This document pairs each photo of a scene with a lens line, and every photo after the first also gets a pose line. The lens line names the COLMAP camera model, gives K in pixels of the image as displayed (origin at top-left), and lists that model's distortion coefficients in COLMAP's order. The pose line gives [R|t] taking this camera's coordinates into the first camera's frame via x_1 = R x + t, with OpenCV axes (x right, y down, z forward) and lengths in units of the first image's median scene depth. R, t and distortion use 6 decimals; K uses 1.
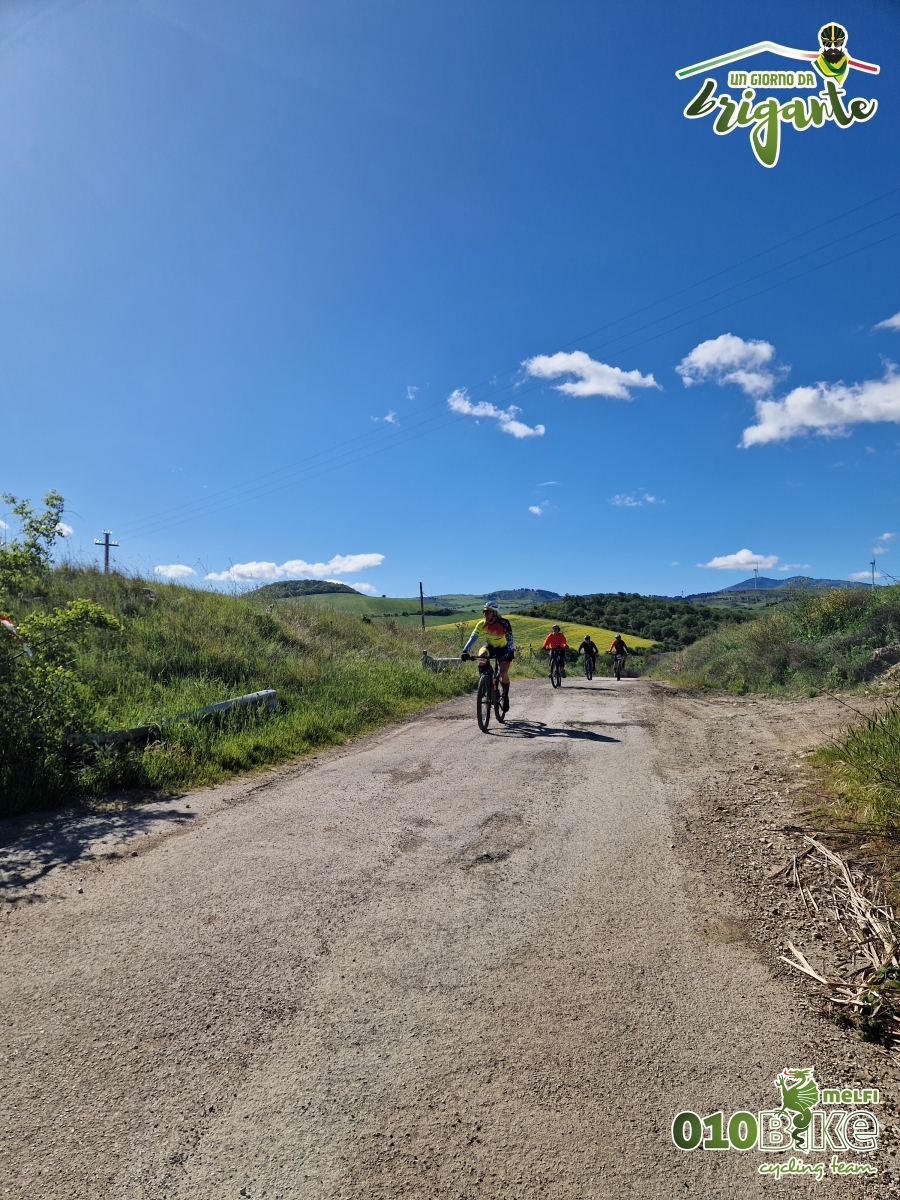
lens RADIAL K [[809.4, 0, 449.3], [0, 809.4, 616.7], [0, 0, 1]] dist [0.088950, -0.068810]
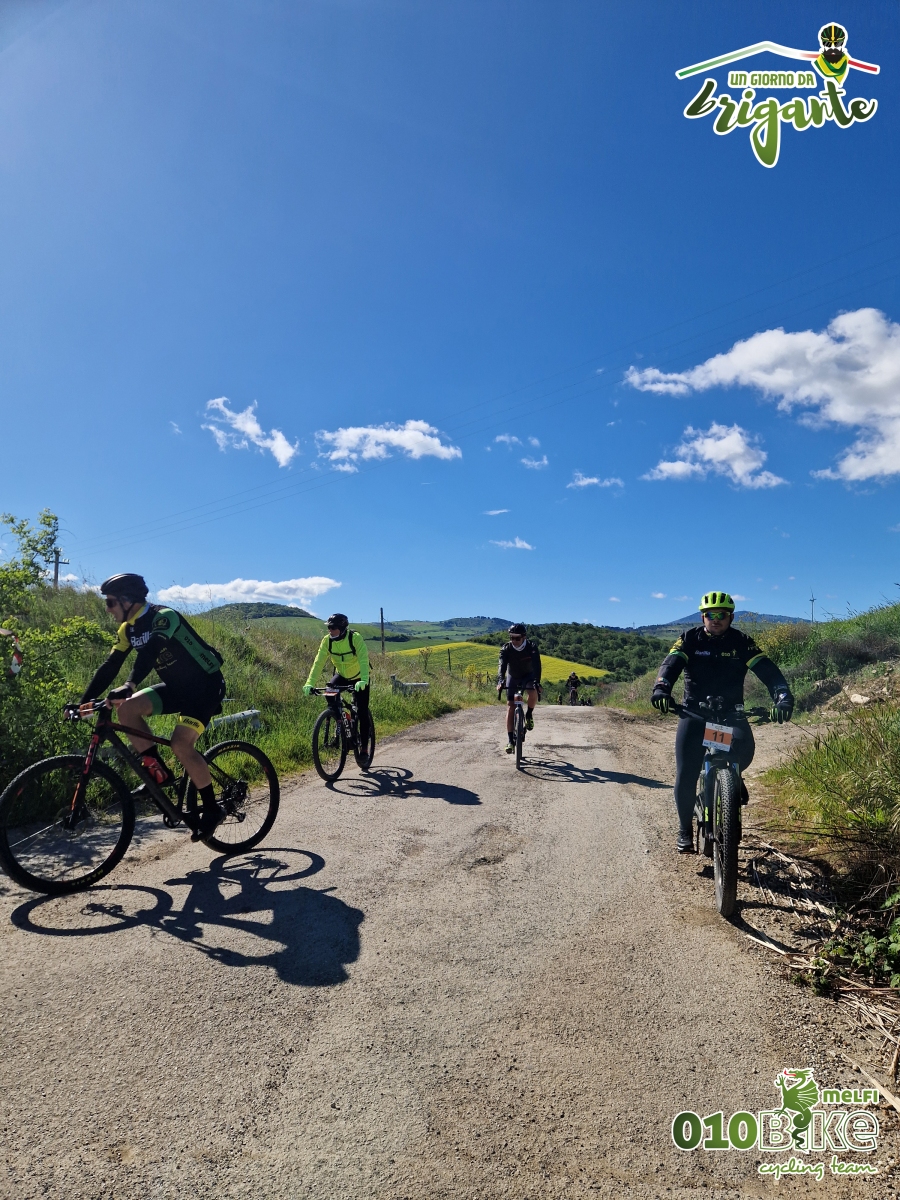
lens RADIAL K [[809.4, 0, 468.4], [0, 809.4, 617.5], [0, 0, 1]] dist [0.088950, -0.068810]
pose [[0.996702, 0.023272, 0.077746, -0.056898], [-0.020768, 0.999244, -0.032854, 0.002086], [-0.078451, 0.031131, 0.996432, -0.091656]]
